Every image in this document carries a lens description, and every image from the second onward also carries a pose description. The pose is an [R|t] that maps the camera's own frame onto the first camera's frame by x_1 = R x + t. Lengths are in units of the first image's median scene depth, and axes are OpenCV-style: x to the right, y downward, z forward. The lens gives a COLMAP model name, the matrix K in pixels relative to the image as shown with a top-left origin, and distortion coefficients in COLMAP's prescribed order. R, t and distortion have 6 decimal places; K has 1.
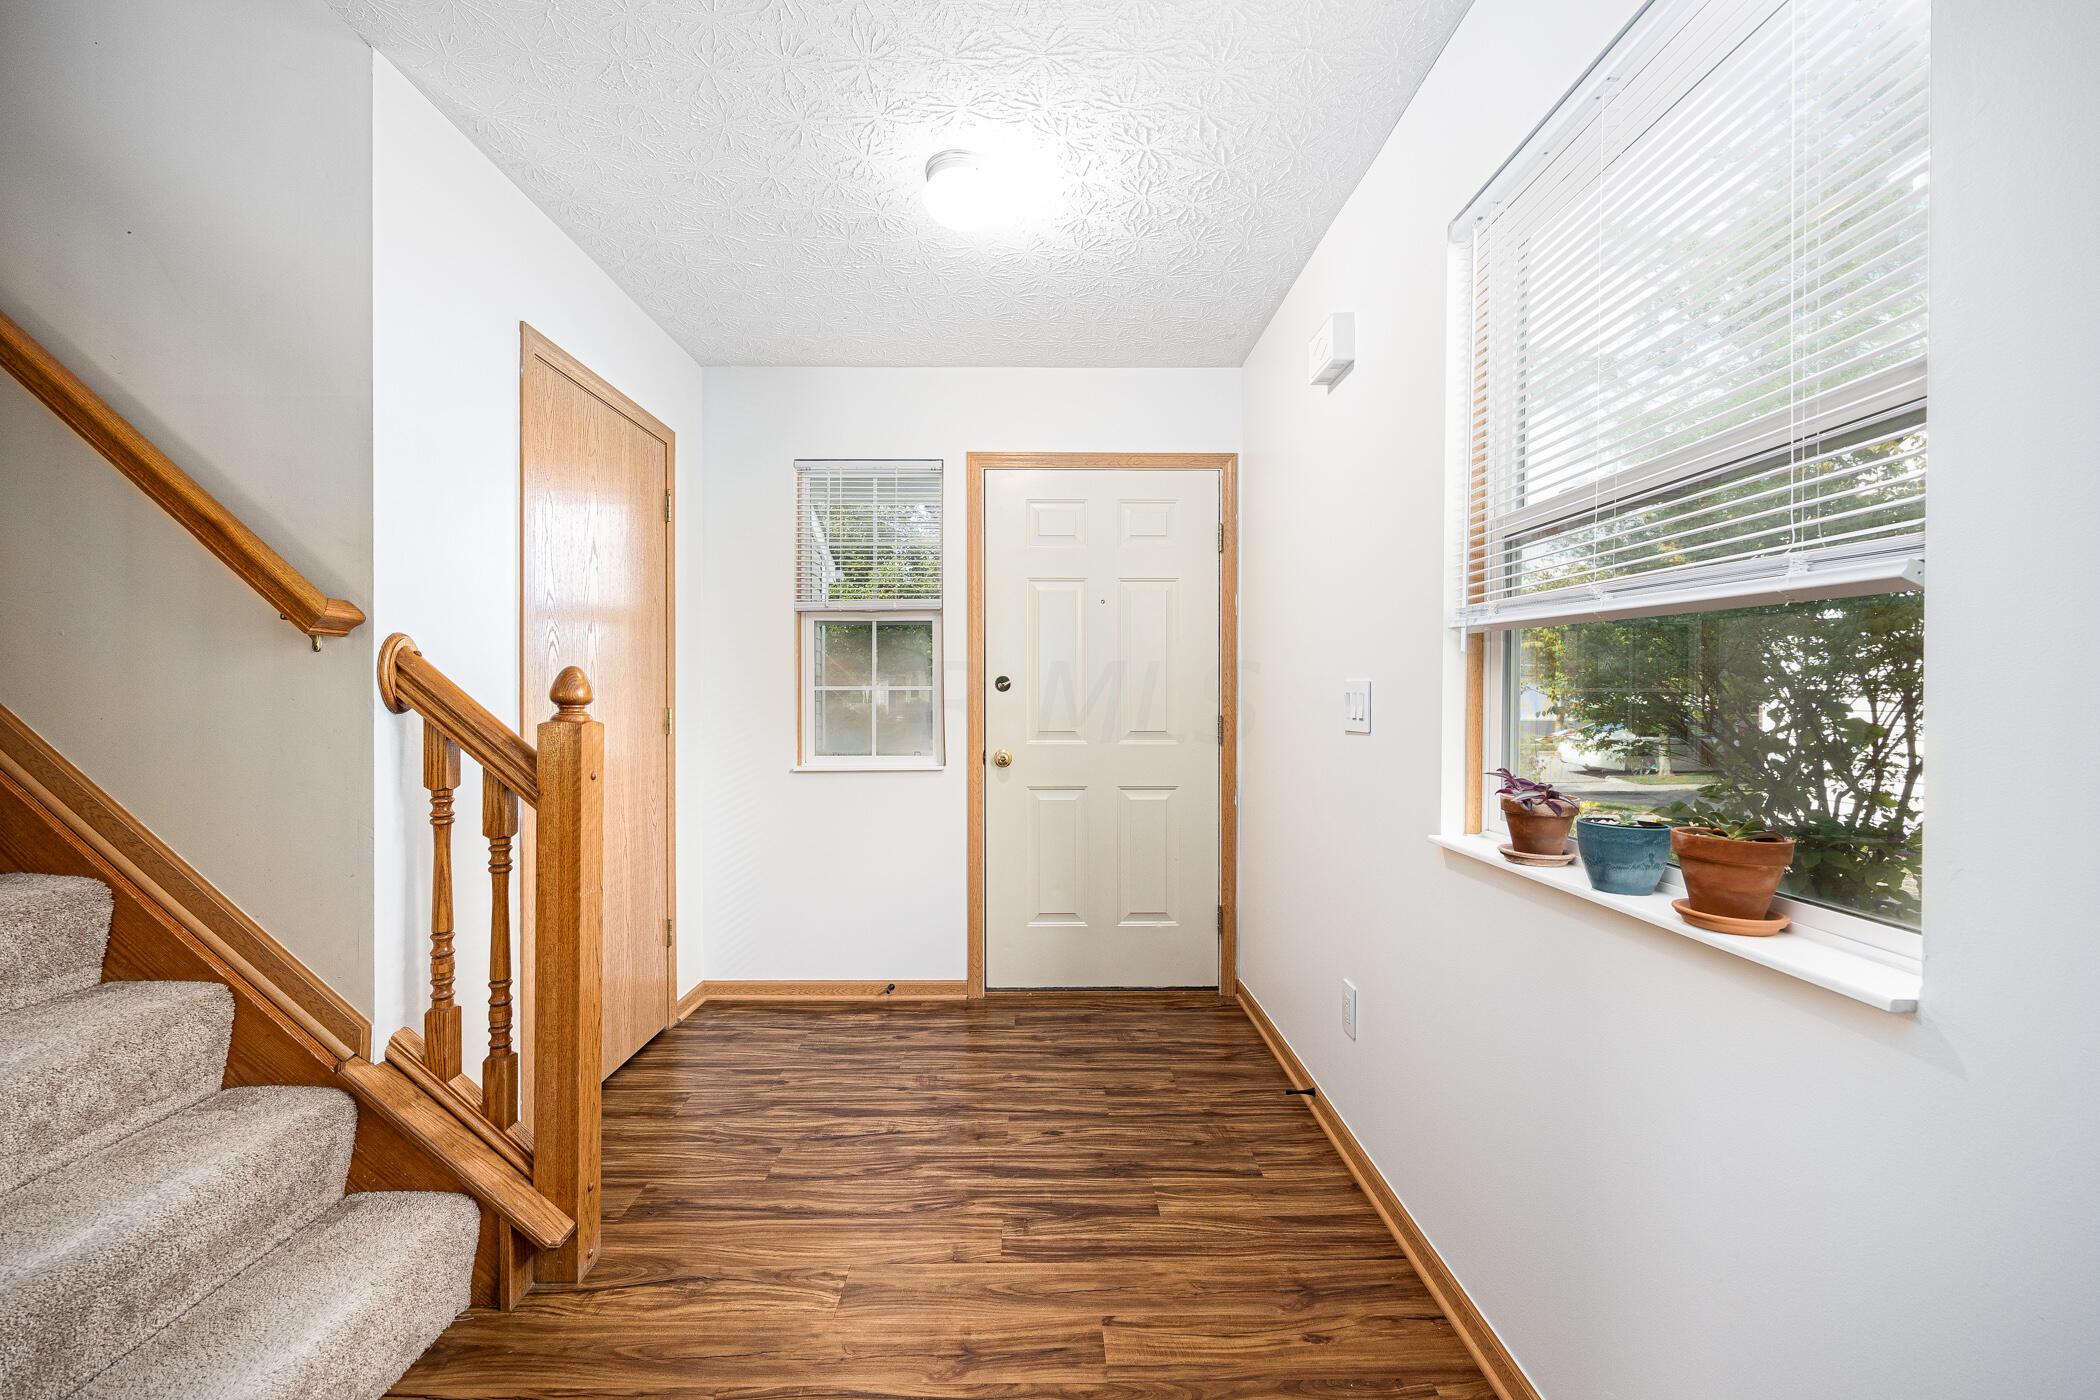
lens RADIAL K [[828.3, 0, 1046.6], [0, 828.3, 701.3], [0, 0, 1]] dist [-0.001471, -0.000191]
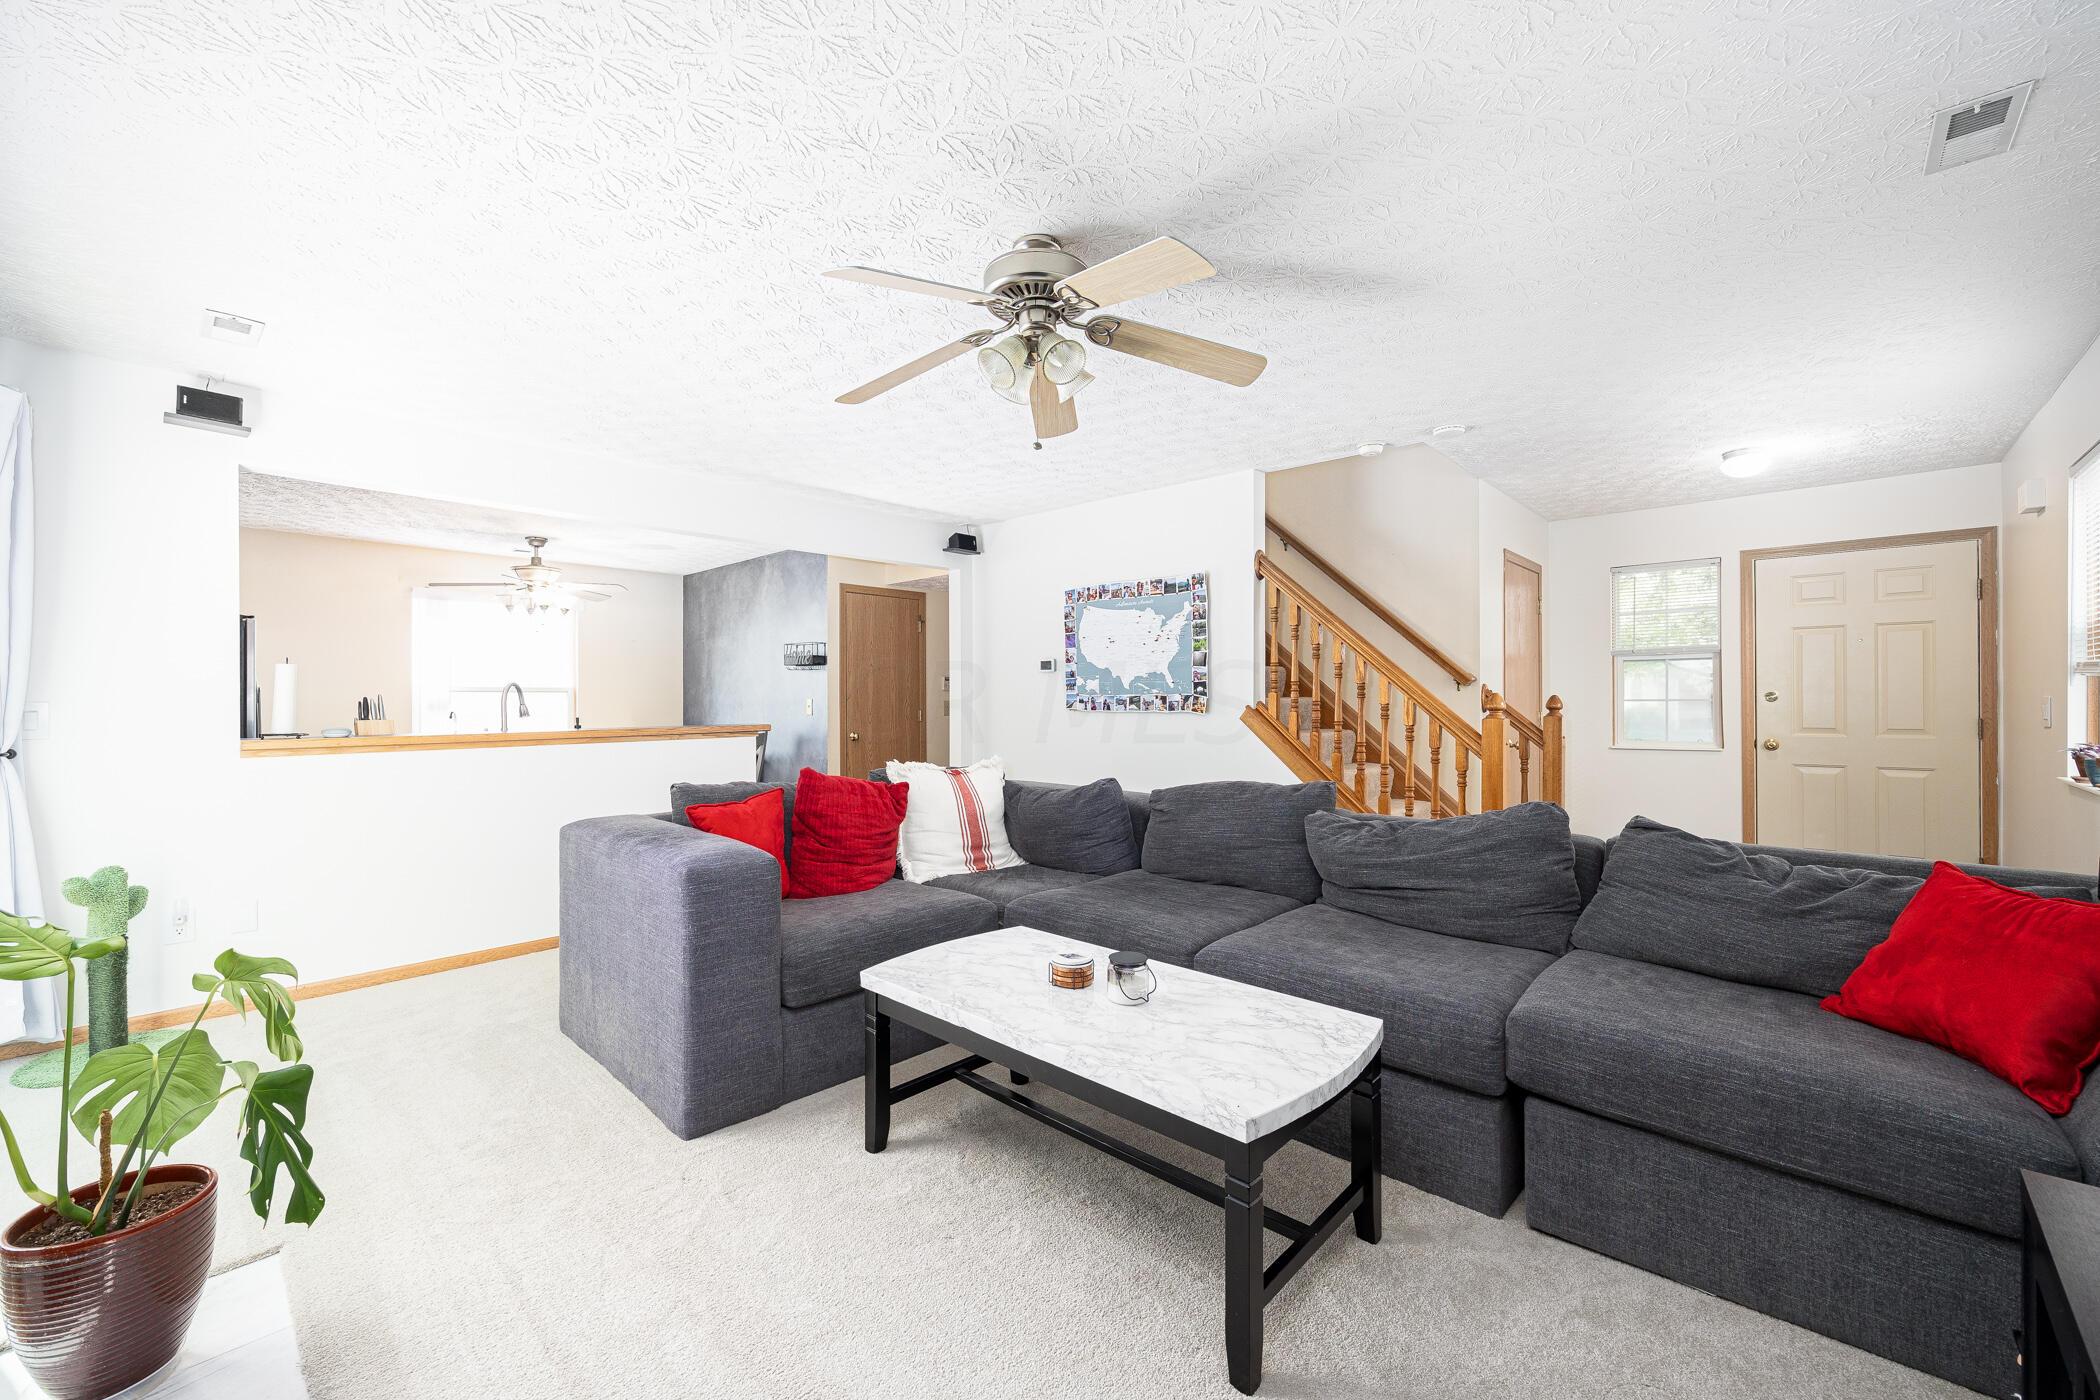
lens RADIAL K [[828.3, 0, 1053.7], [0, 828.3, 704.6], [0, 0, 1]] dist [-0.001471, -0.000191]
pose [[0.720771, -0.002196, -0.693170, 0.054427], [0.000127, 0.999995, -0.003036, -0.002111], [0.693173, 0.002100, 0.720768, -1.074936]]
